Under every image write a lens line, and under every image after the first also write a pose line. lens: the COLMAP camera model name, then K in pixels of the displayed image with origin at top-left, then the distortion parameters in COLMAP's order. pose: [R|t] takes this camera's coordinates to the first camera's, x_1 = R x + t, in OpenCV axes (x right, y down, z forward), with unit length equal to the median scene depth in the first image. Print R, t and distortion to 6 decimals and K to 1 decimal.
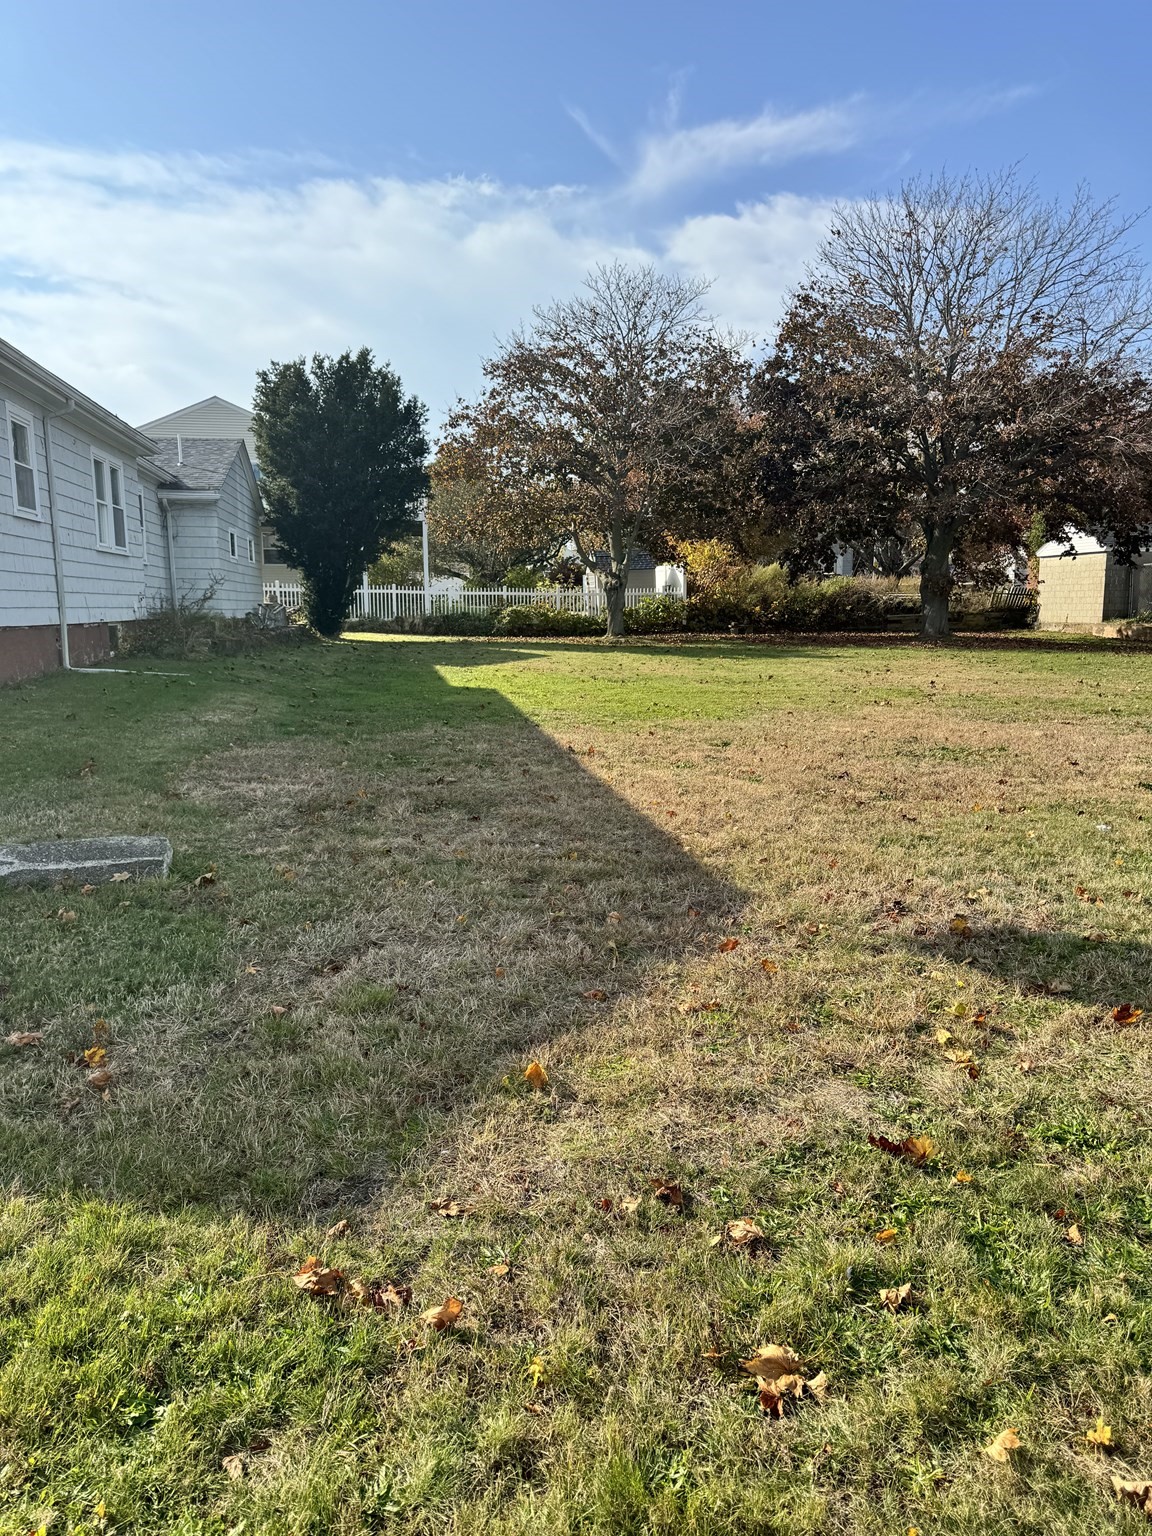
lens RADIAL K [[1102.5, 0, 585.7], [0, 1102.5, 781.1], [0, 0, 1]] dist [0.037176, -0.011785]
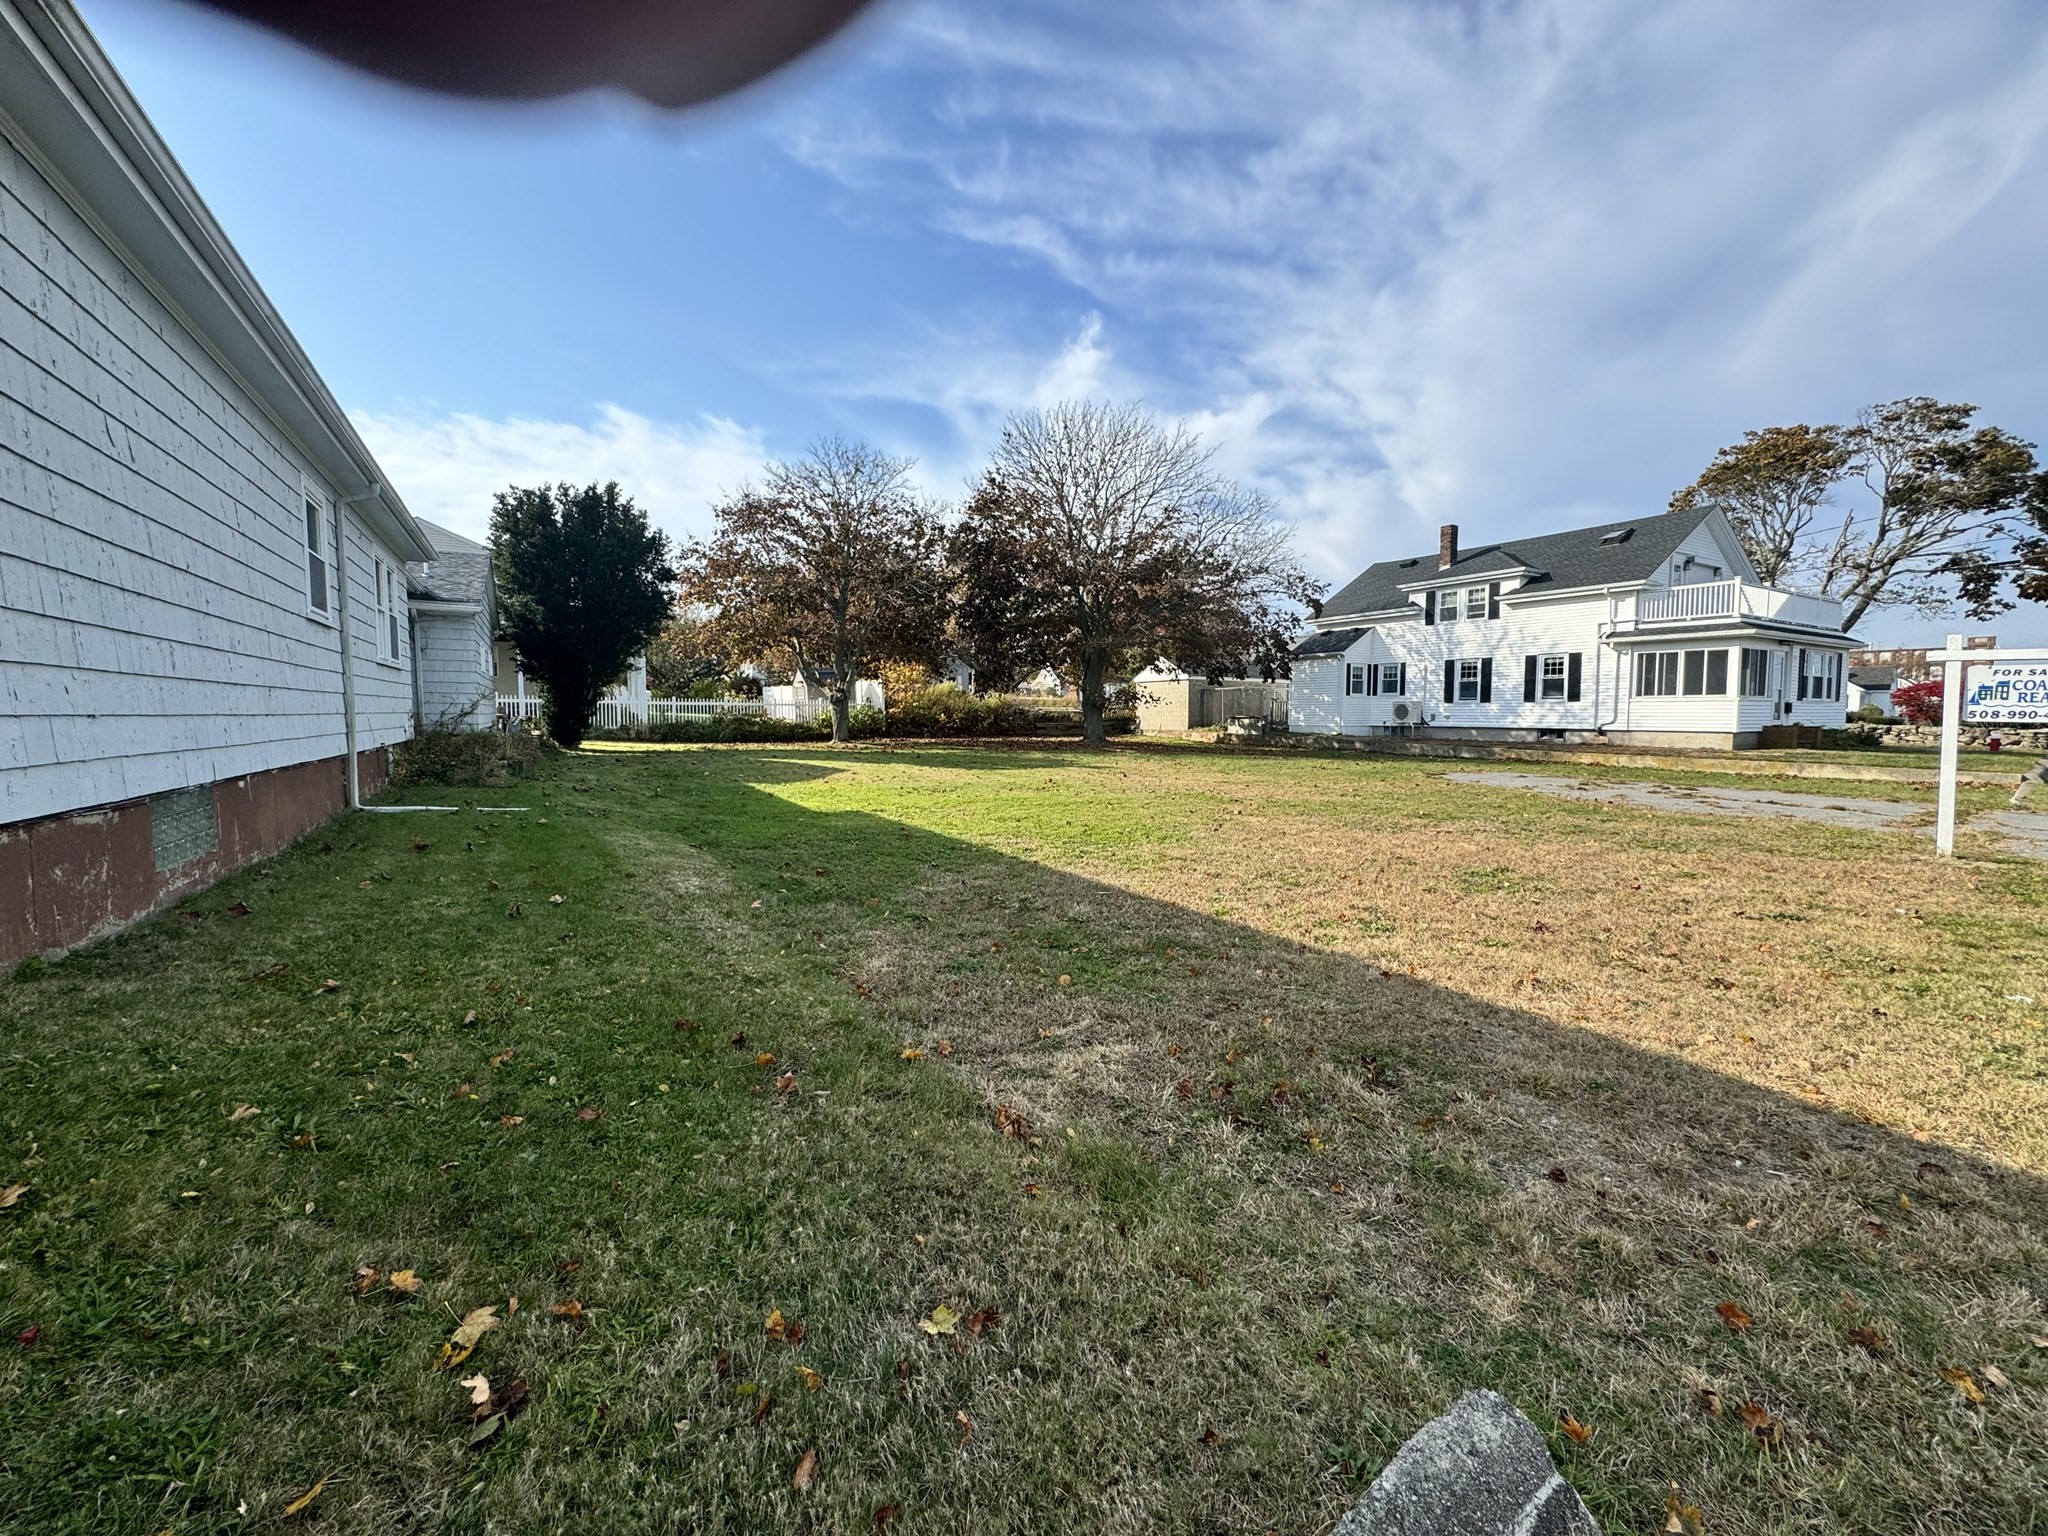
lens RADIAL K [[827.8, 0, 1033.9], [0, 827.8, 762.9], [0, 0, 1]] dist [-0.001703, -0.000201]
pose [[0.934081, -0.018525, 0.356580, -0.103754], [0.052038, 0.995053, -0.084620, -0.027313], [-0.353249, 0.097598, 0.930425, 0.127311]]
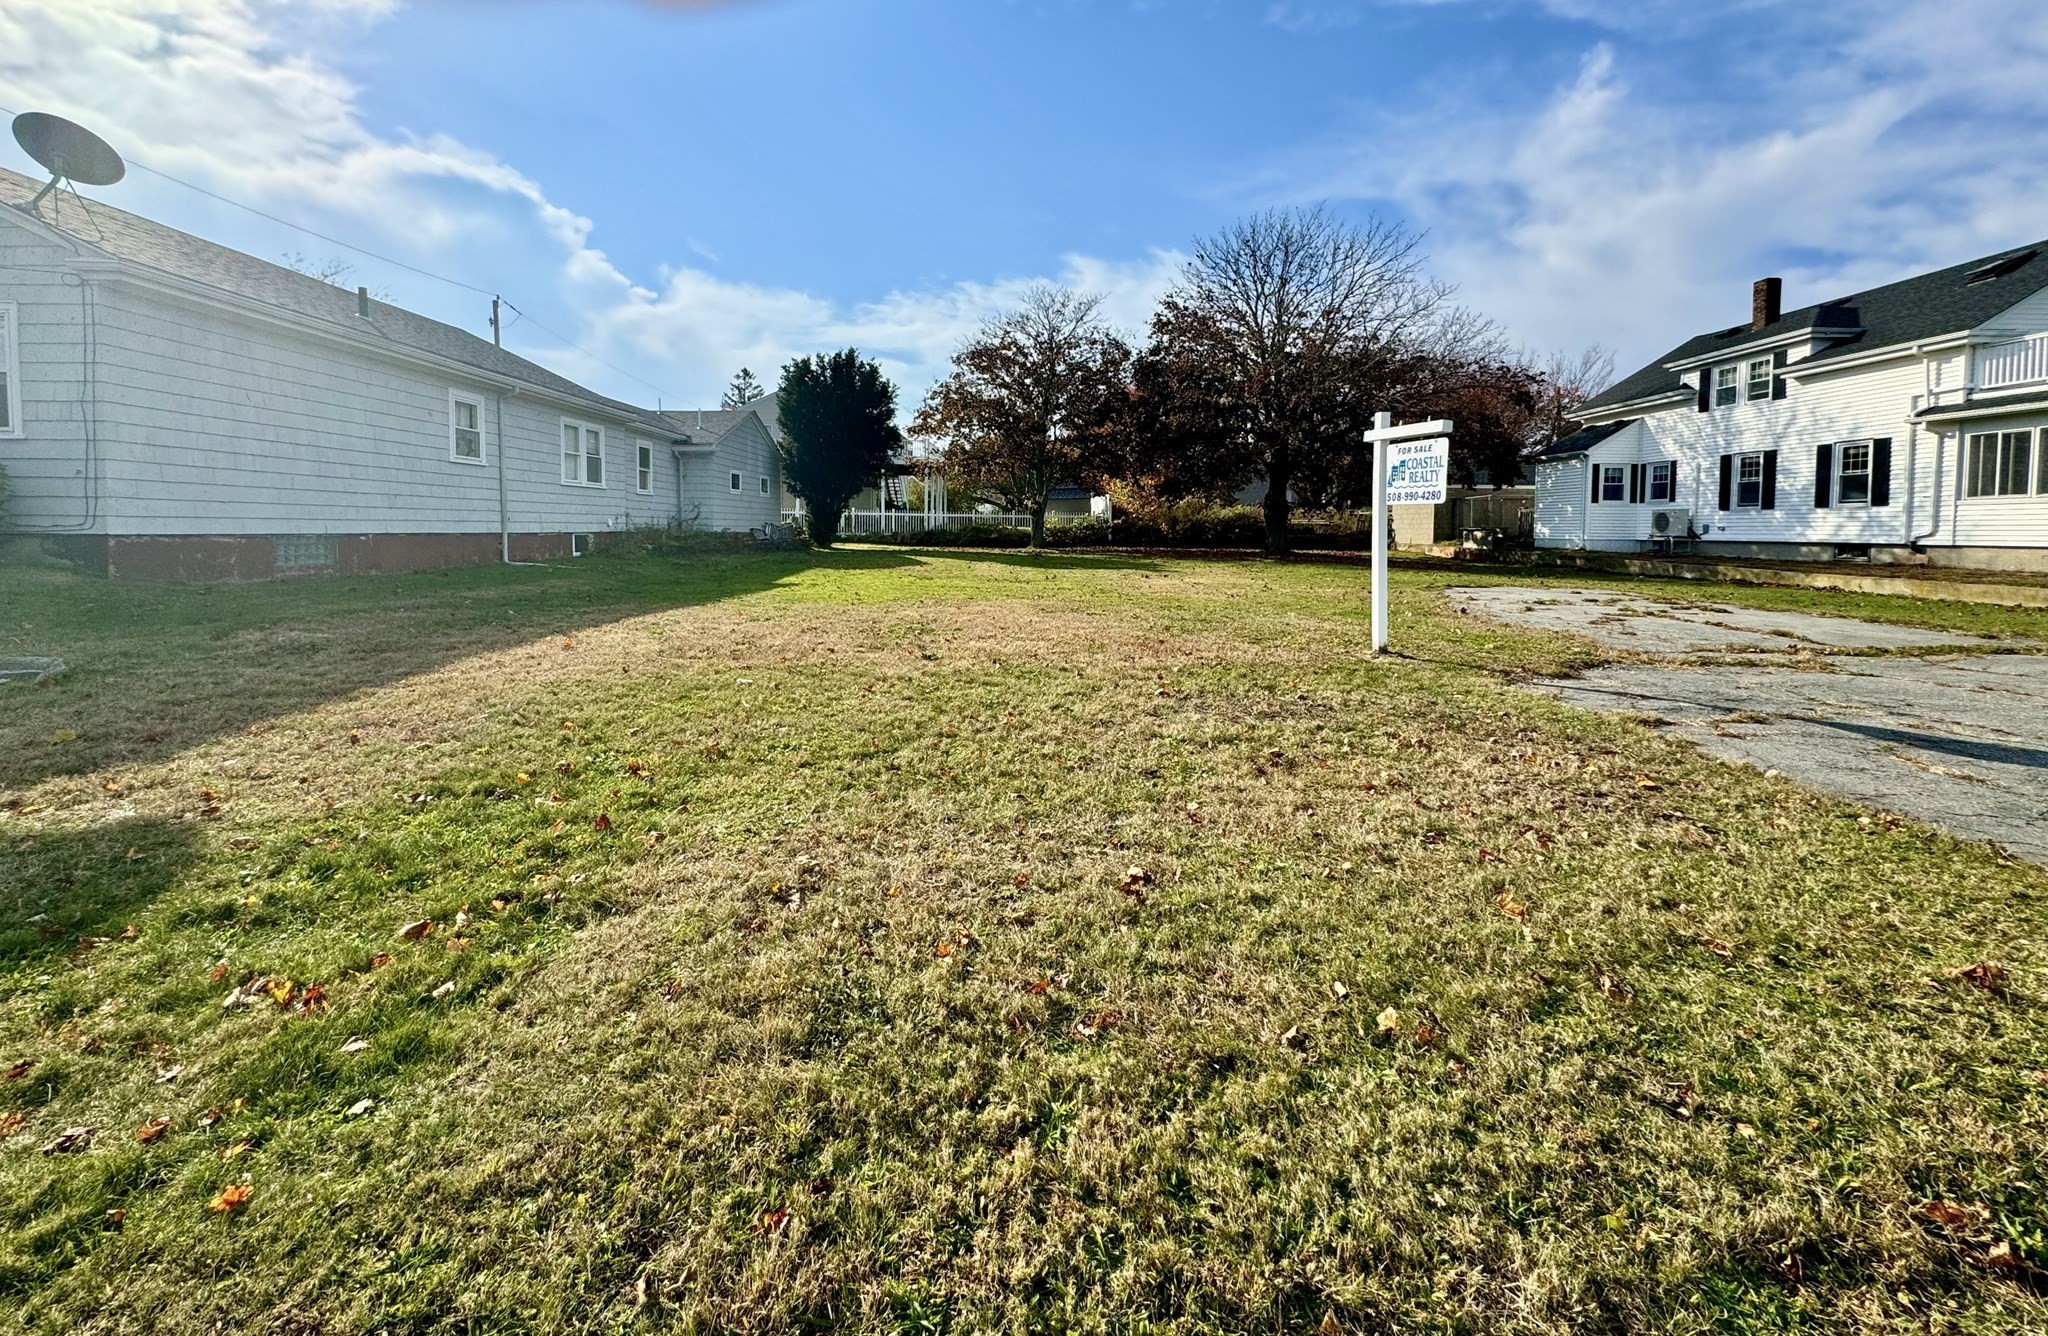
lens RADIAL K [[834.6, 0, 1010.5], [0, 834.6, 578.3], [0, 0, 1]] dist [-0.001053, -0.001335]
pose [[0.984809, 0.018589, -0.172641, 0.187747], [-0.035337, 0.994902, -0.094450, 0.002210], [0.170005, 0.099116, 0.980446, 0.002781]]
